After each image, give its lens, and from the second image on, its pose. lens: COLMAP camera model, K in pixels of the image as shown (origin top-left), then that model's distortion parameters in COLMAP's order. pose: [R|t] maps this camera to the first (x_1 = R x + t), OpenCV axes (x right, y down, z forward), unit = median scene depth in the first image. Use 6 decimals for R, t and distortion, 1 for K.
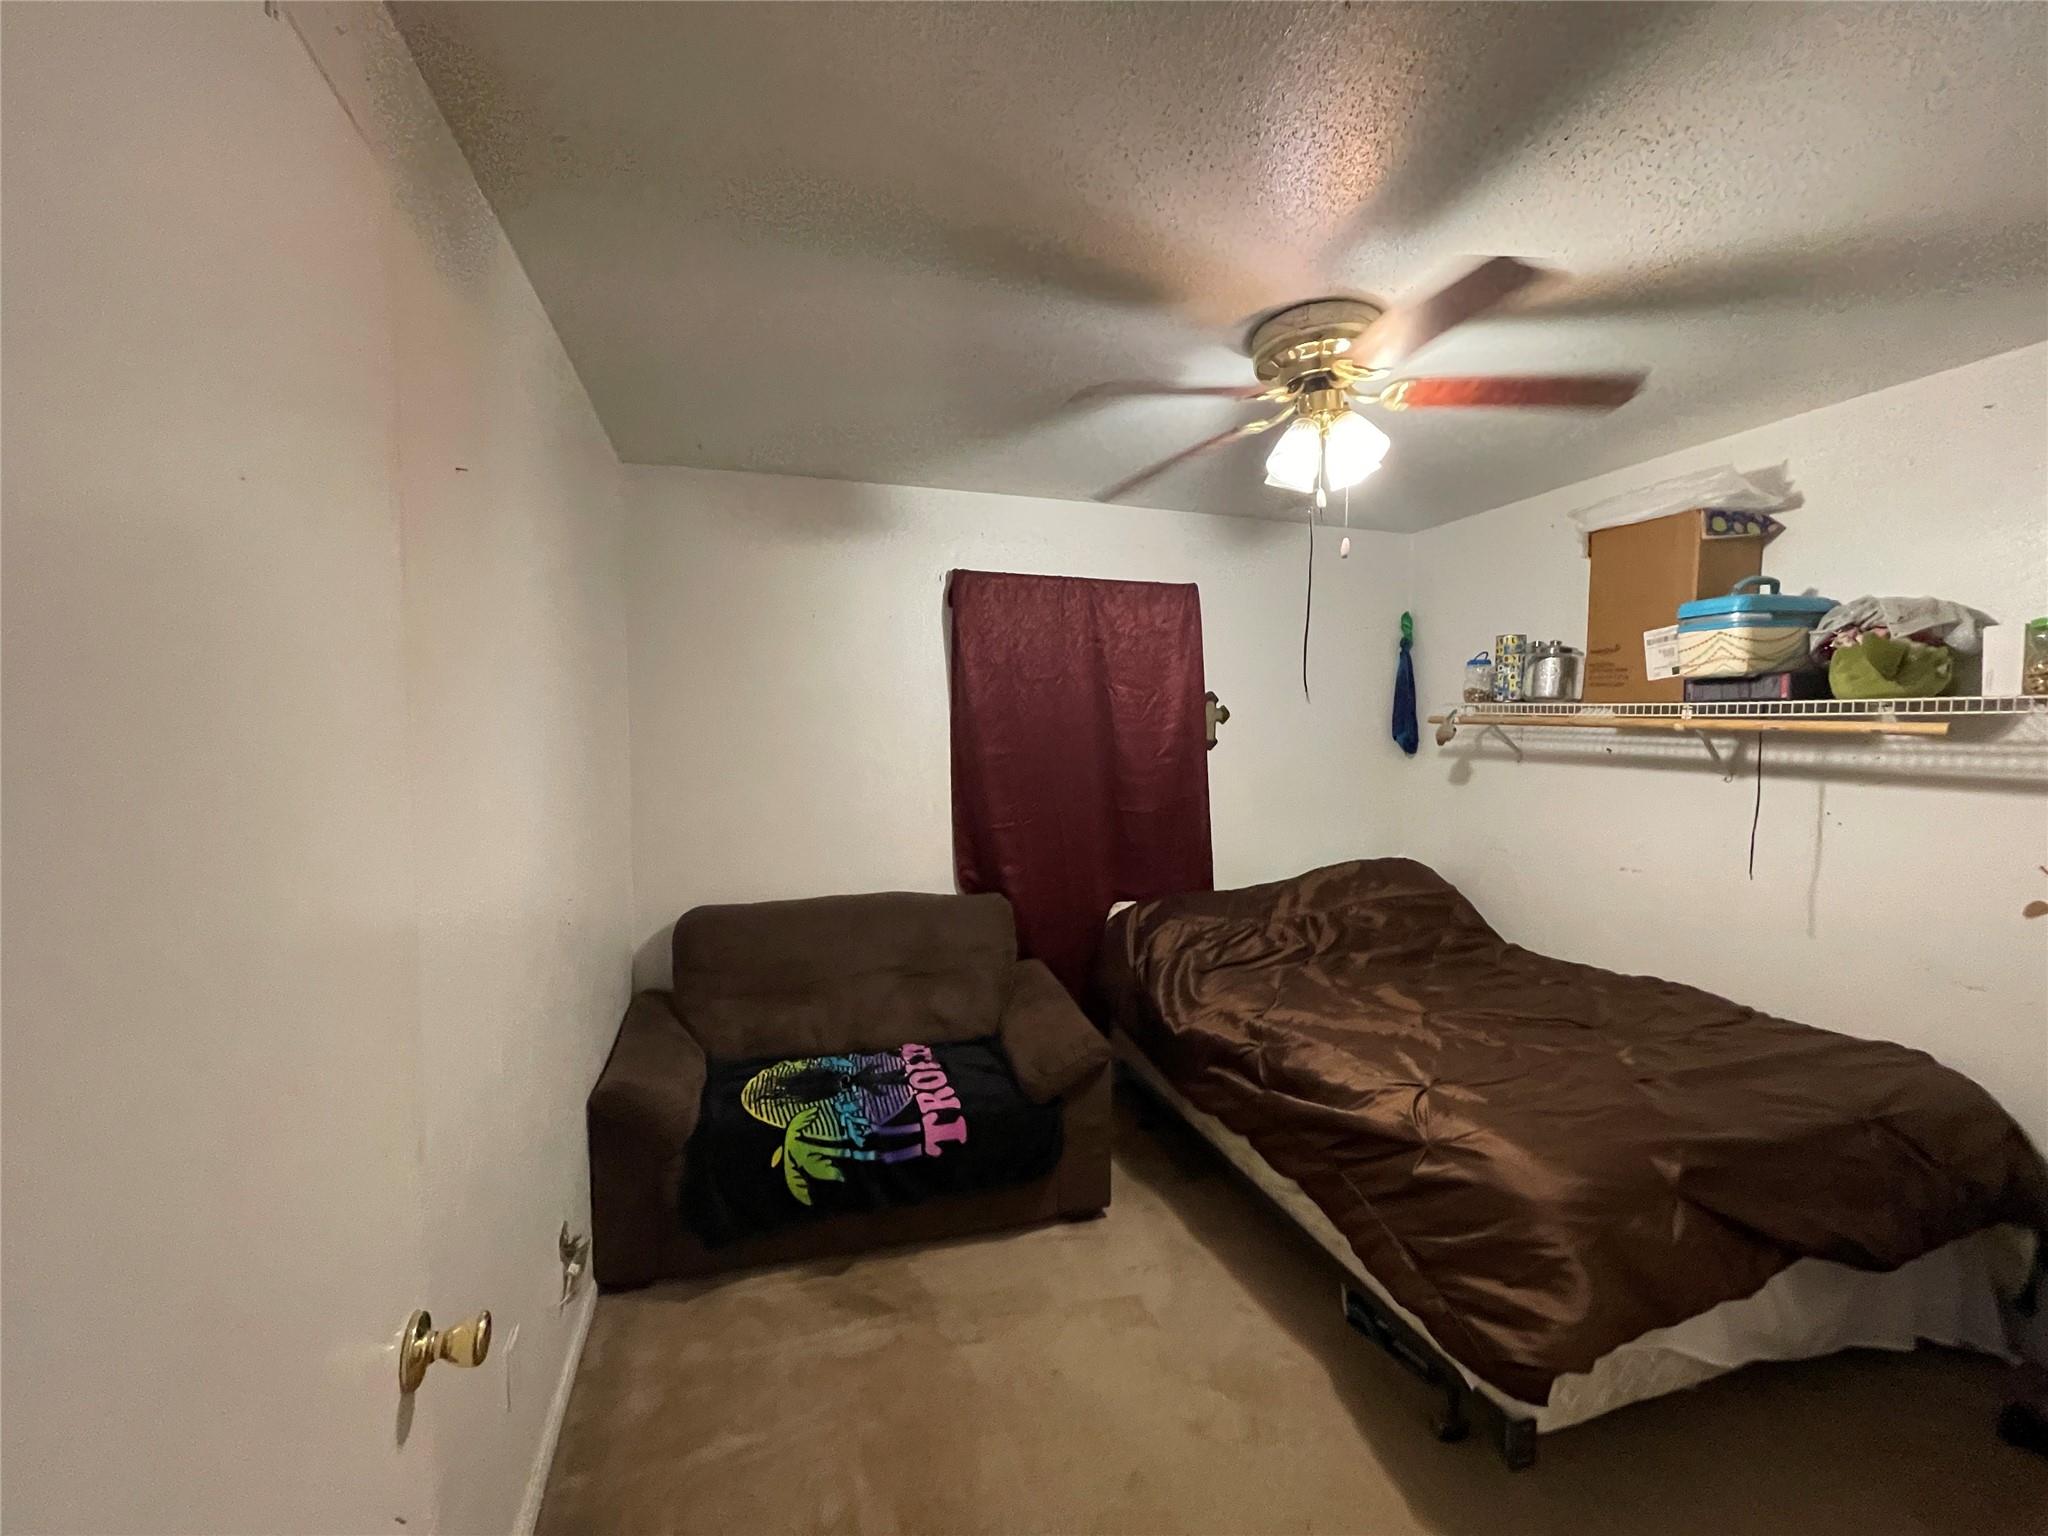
lens RADIAL K [[822.0, 0, 1024.1], [0, 822.0, 767.9], [0, 0, 1]] dist [0.000904, 0.000139]
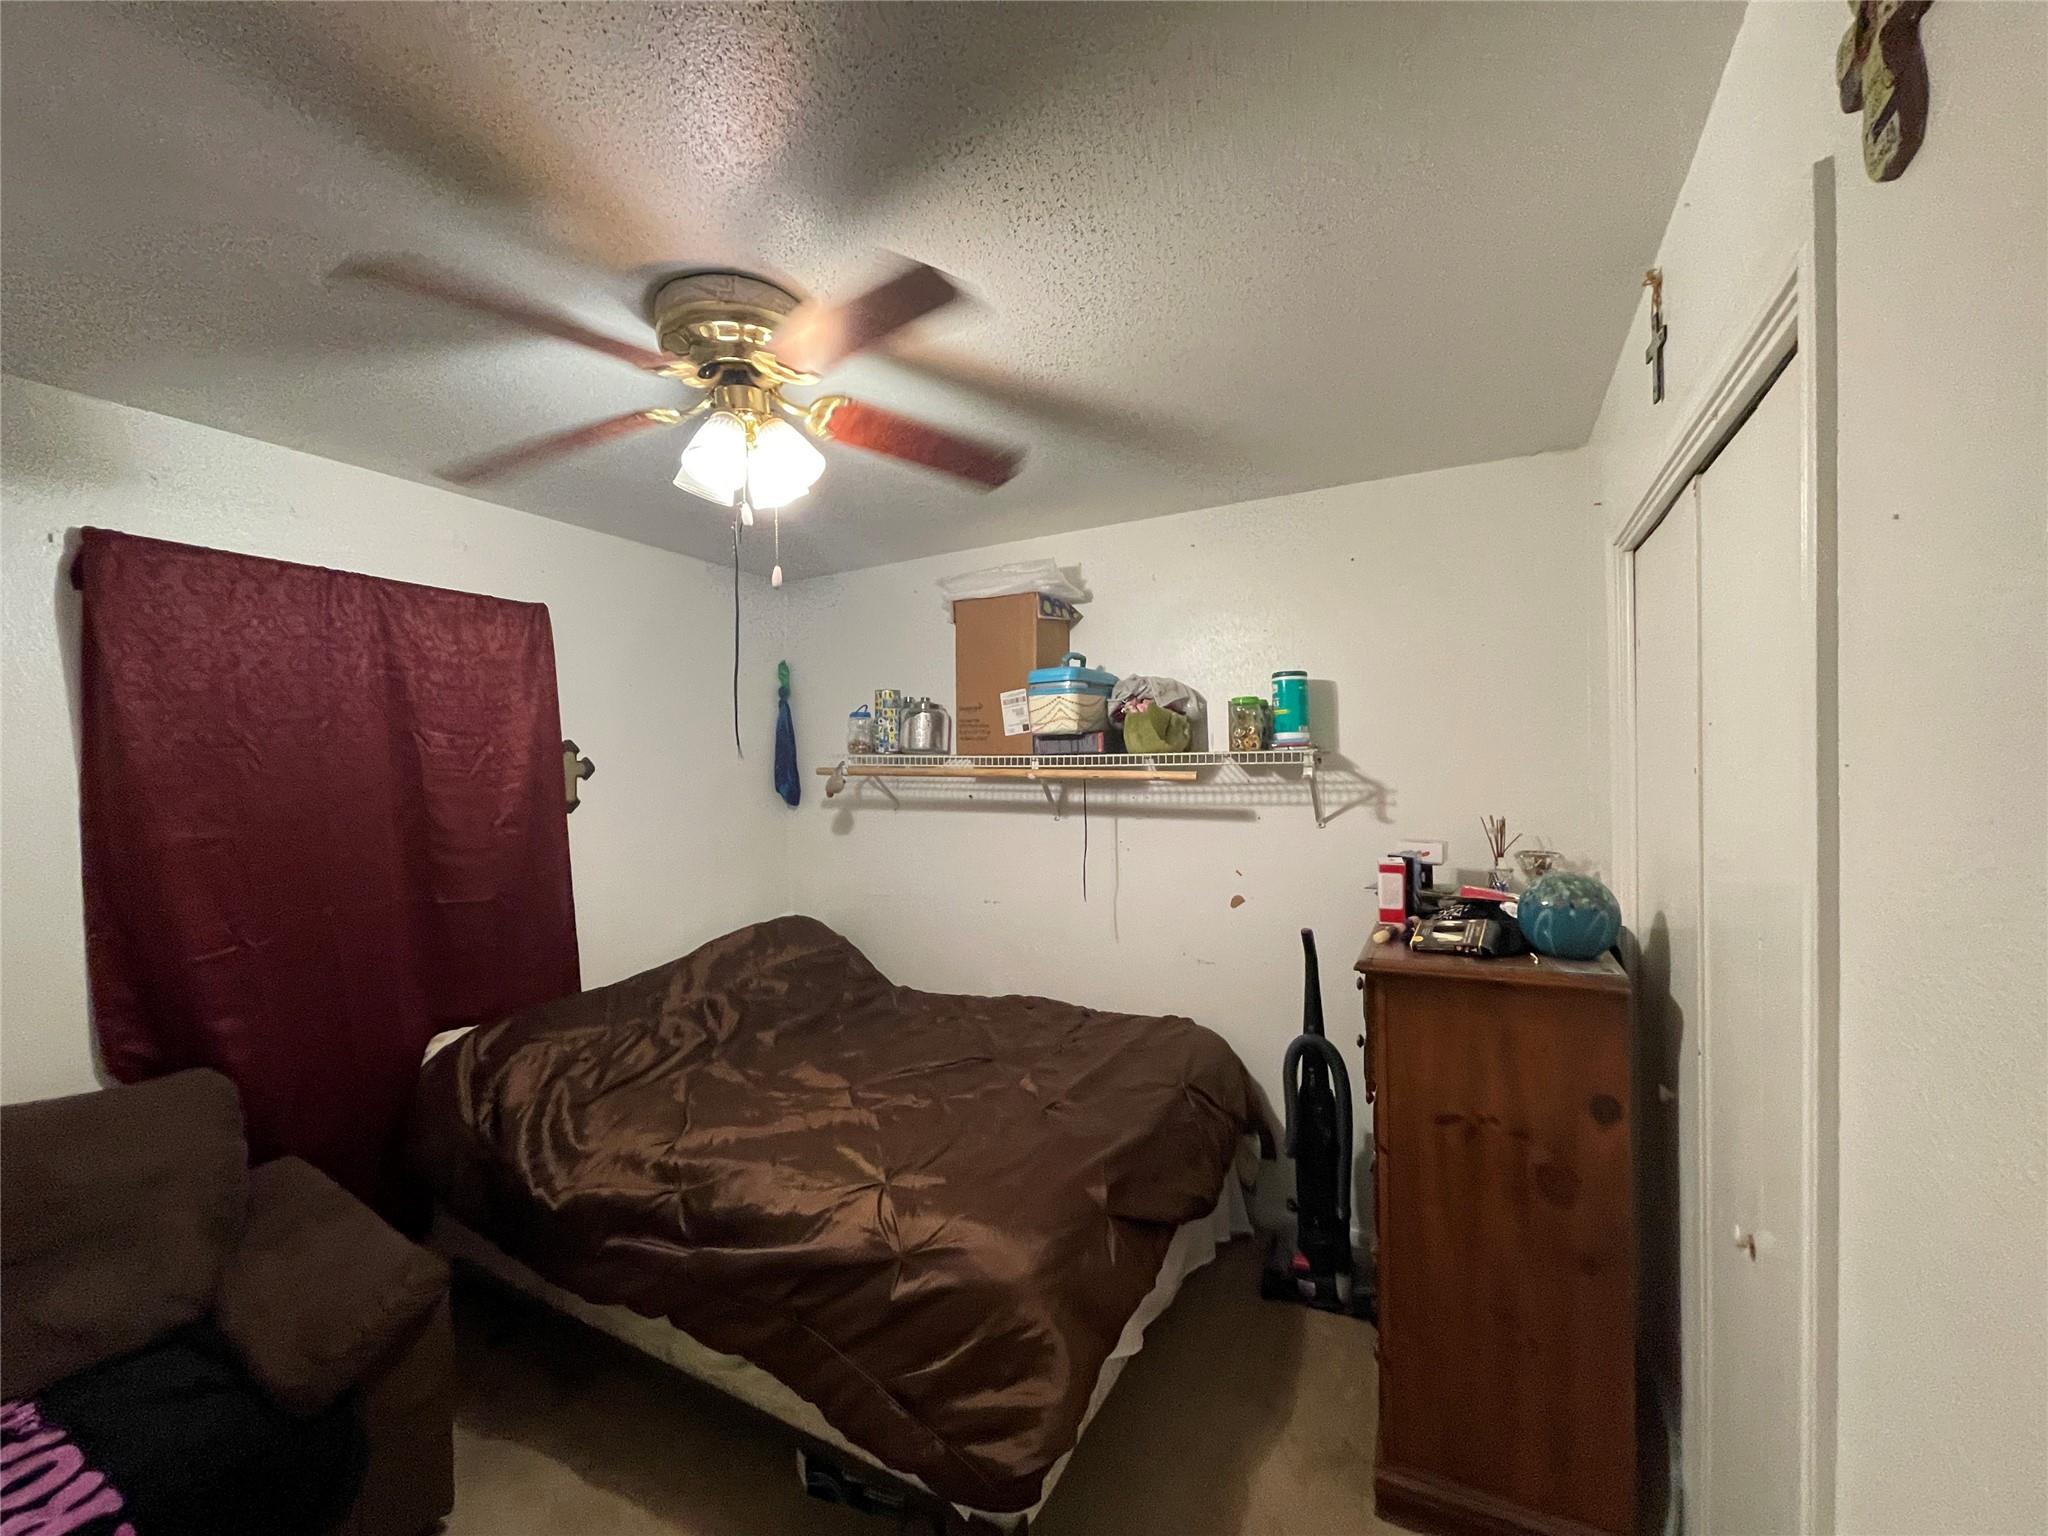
lens RADIAL K [[827.3, 0, 1026.1], [0, 827.3, 771.4], [0, 0, 1]] dist [-0.006963, 0.001044]
pose [[0.721245, -0.016251, 0.692489, -0.012348], [0.052112, 0.998165, -0.030851, -0.019858], [-0.690717, 0.058338, 0.720768, 0.154831]]
